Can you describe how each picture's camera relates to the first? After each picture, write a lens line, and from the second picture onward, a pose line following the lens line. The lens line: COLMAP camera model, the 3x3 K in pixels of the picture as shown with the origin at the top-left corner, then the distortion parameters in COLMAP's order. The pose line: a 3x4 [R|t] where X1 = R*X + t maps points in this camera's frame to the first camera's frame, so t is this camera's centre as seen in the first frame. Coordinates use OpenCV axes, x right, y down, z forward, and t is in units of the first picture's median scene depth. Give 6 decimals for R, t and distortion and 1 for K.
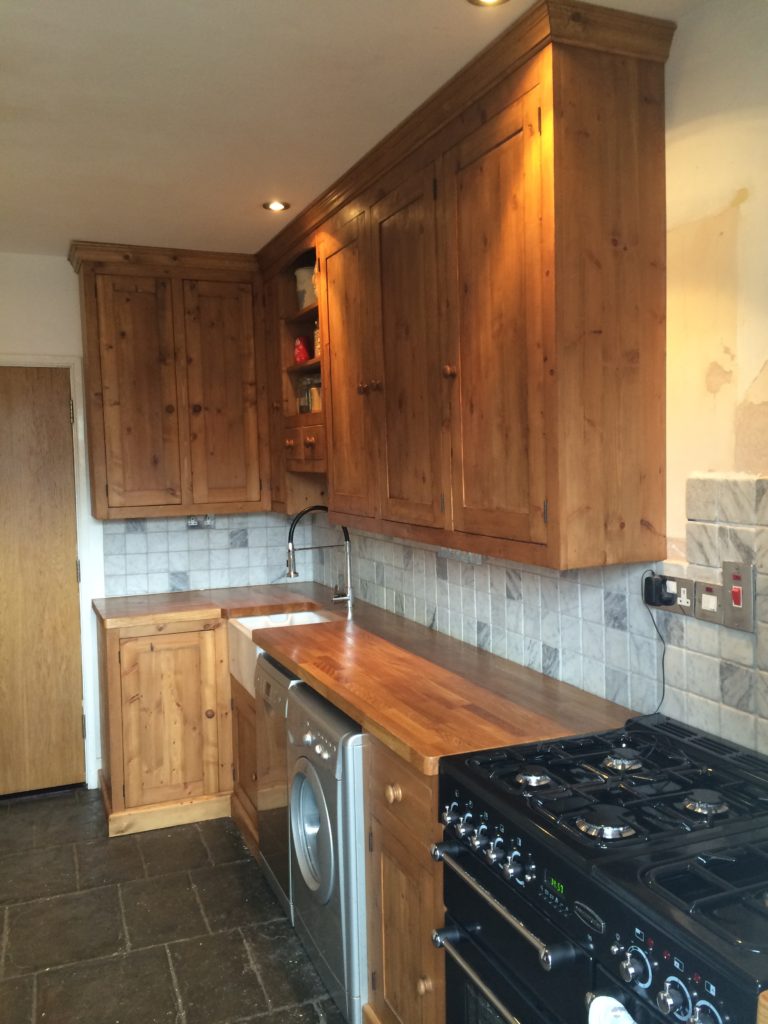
lens RADIAL K [[890.1, 0, 376.9], [0, 890.1, 521.1], [0, 0, 1]] dist [0.071739, -0.013324]
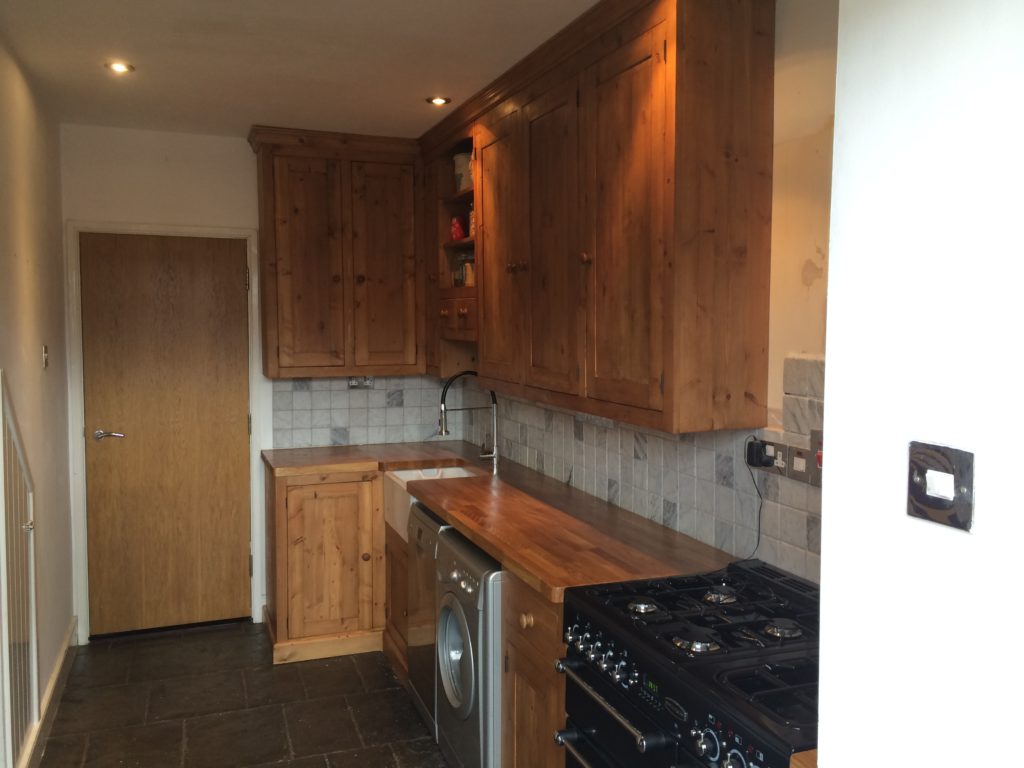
lens RADIAL K [[890.1, 0, 518.0], [0, 890.1, 390.2], [0, 0, 1]] dist [0.071739, -0.013324]
pose [[0.999583, 0.026546, -0.011327, 0.009613], [-0.026464, 0.999623, 0.007269, -0.003583], [0.011515, -0.006966, 0.999909, -0.125574]]
